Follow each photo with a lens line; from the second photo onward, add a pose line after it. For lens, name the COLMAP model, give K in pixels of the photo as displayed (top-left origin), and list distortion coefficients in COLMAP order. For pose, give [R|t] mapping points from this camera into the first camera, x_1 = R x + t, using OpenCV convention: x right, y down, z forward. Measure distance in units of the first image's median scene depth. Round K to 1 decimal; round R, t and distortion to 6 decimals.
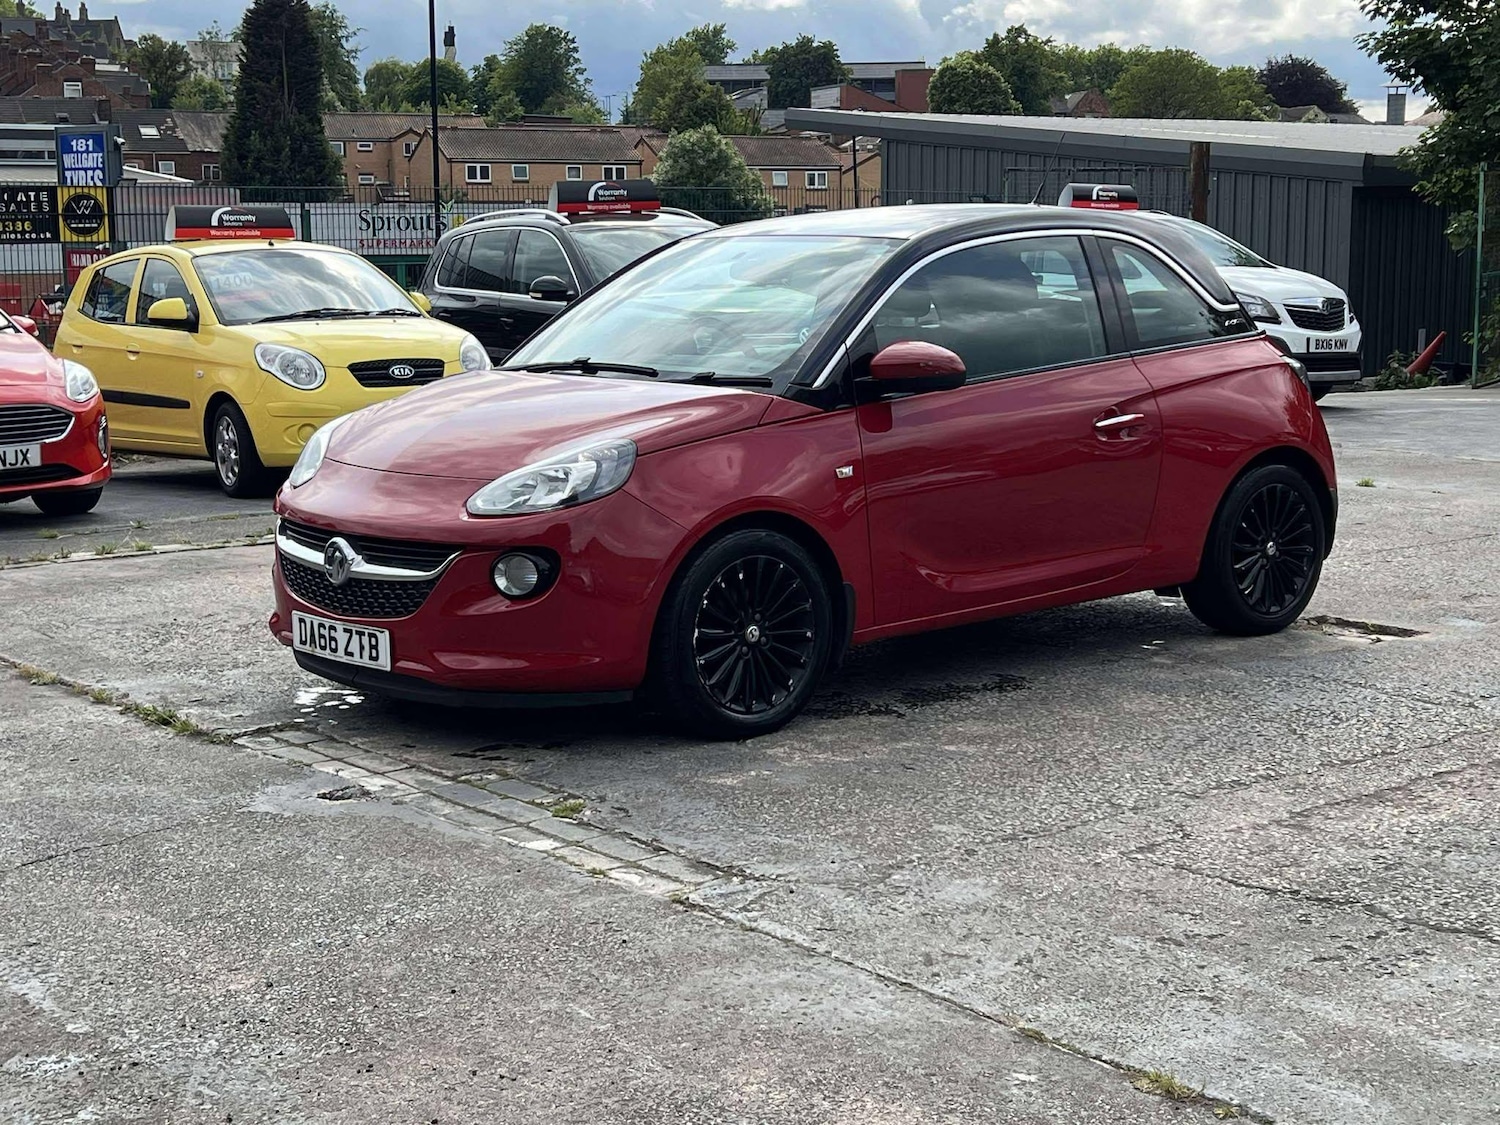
lens RADIAL K [[2334.8, 0, 750.0], [0, 2334.8, 562.5], [0, 0, 1]] dist [0.209083, -0.643140]
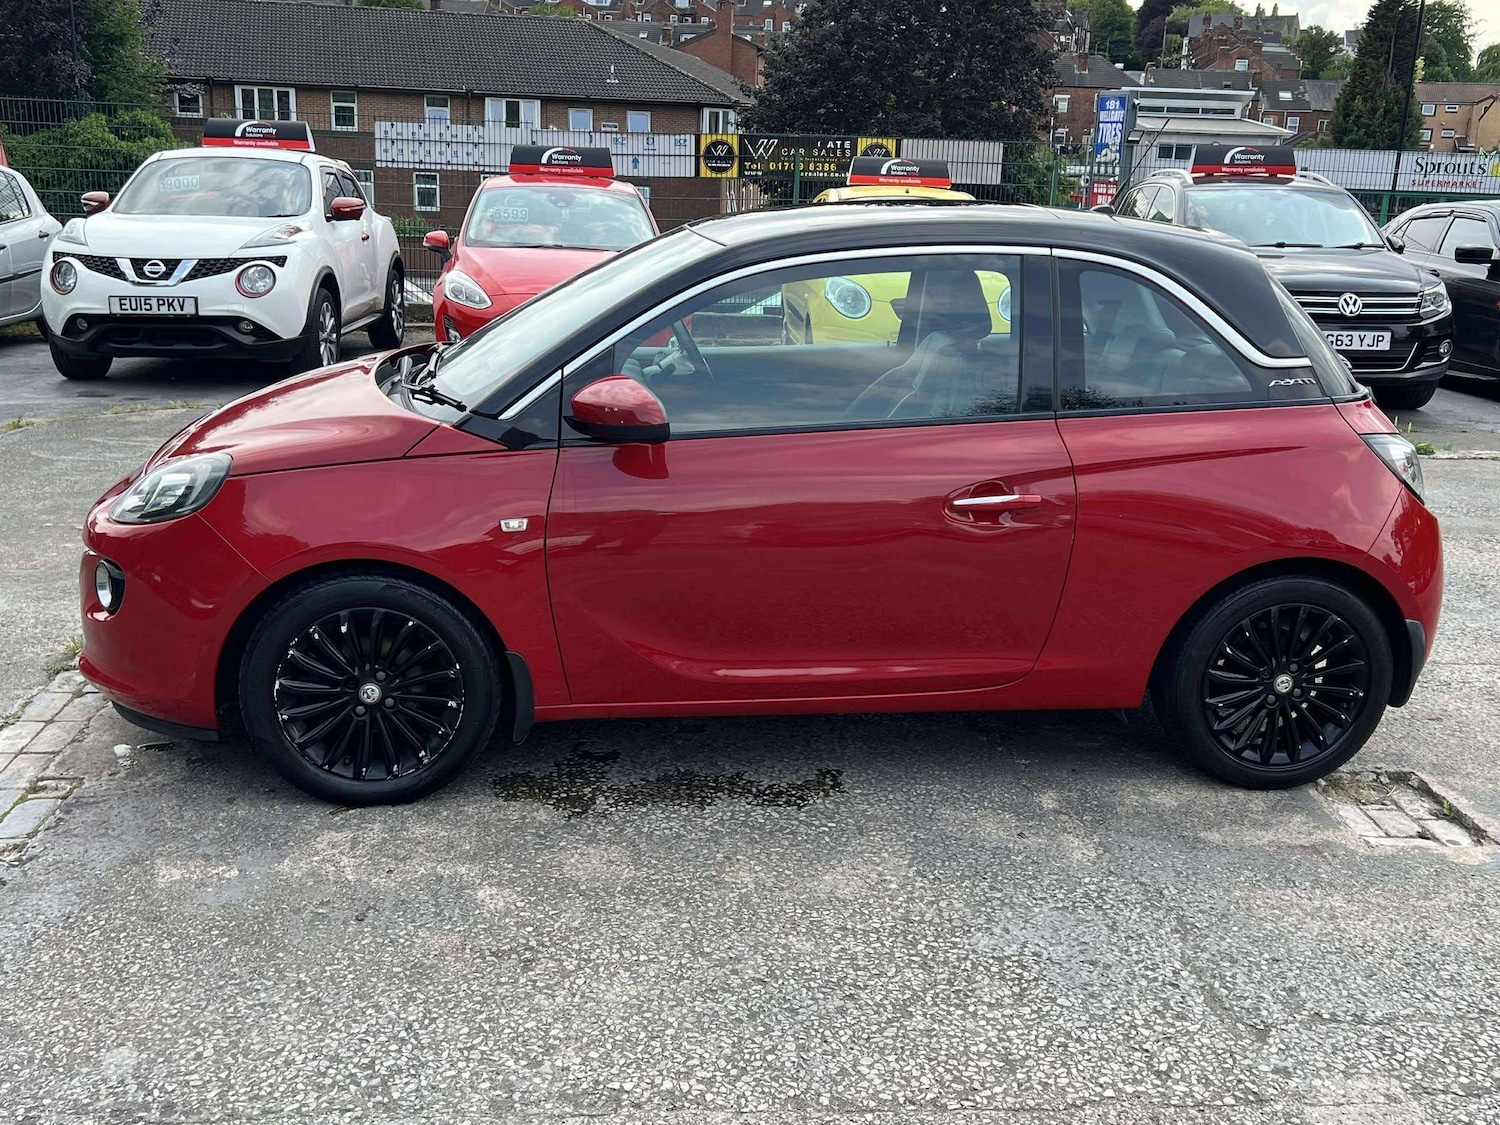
lens RADIAL K [[1517.3, 0, 750.0], [0, 1517.3, 562.5], [0, 0, 1]] dist [0.083369, -0.151152]
pose [[0.825067, 0.186798, -0.533265, 0.185561], [-0.123328, 0.980552, 0.152667, -0.054824], [0.551412, -0.060194, 0.832058, 0.272699]]
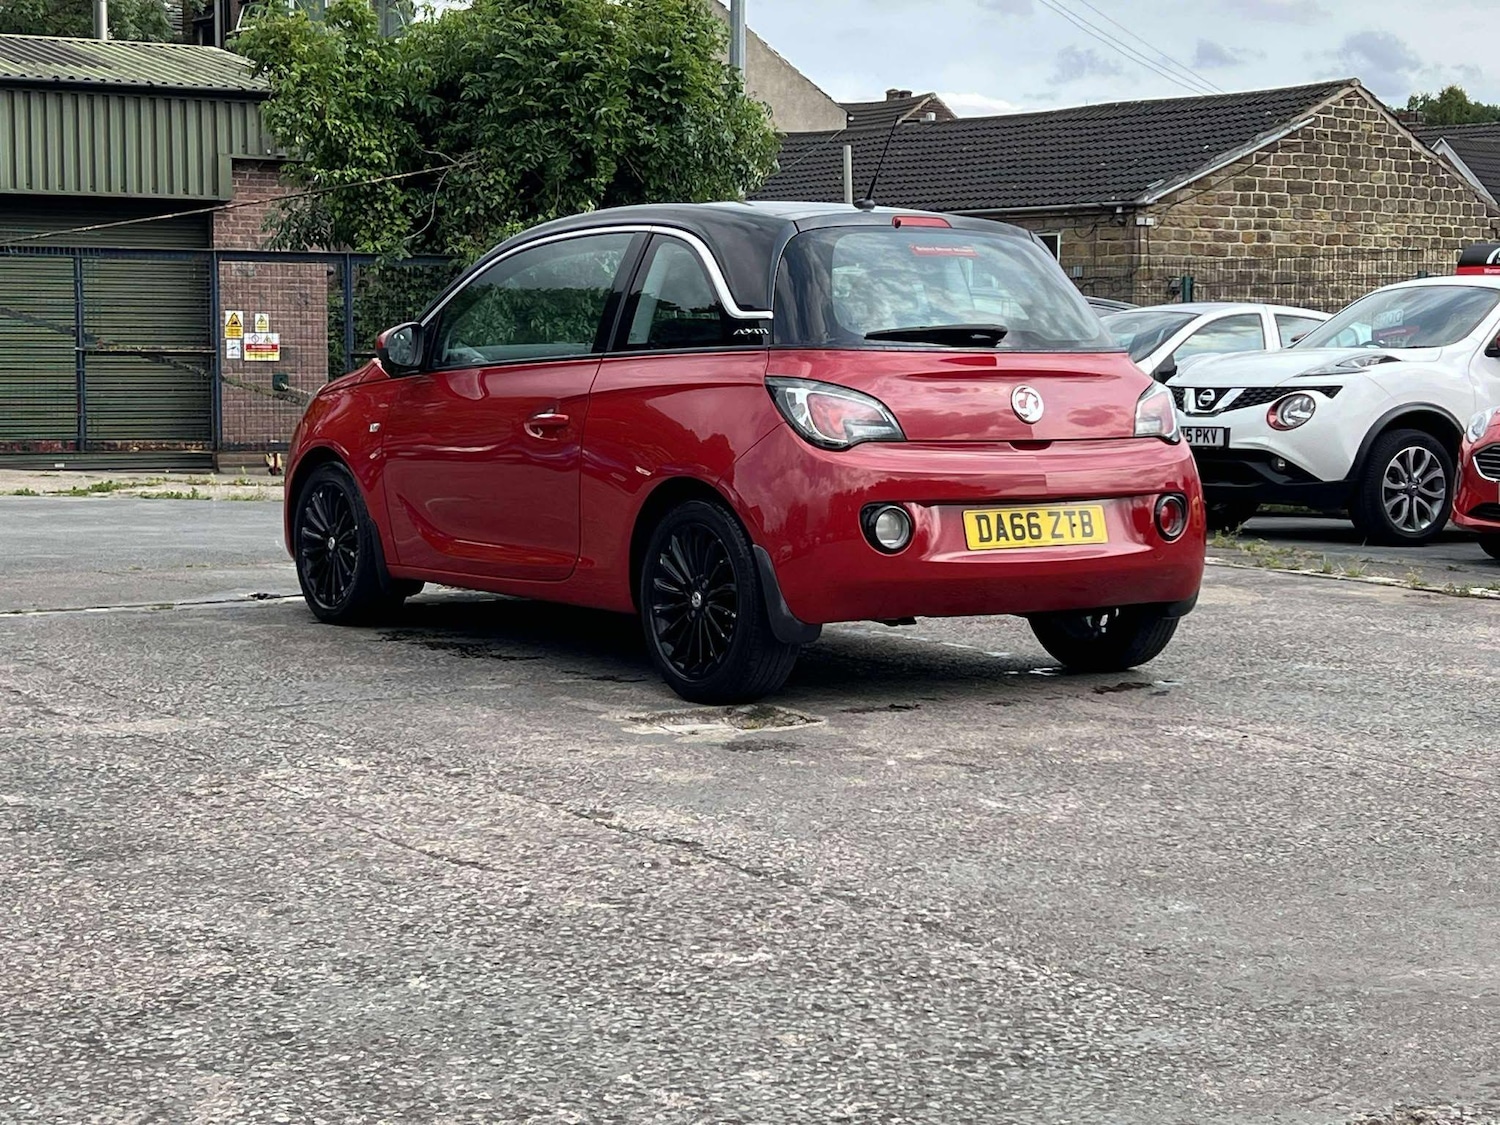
lens RADIAL K [[2495.4, 0, 700.8], [0, 2495.4, 561.8], [0, 0, 1]] dist [0.218054, -0.811242]
pose [[-0.114299, 0.099371, -0.988464, 0.596467], [-0.152858, 0.981377, 0.116334, -0.067744], [0.981616, 0.164391, -0.096981, 0.598731]]
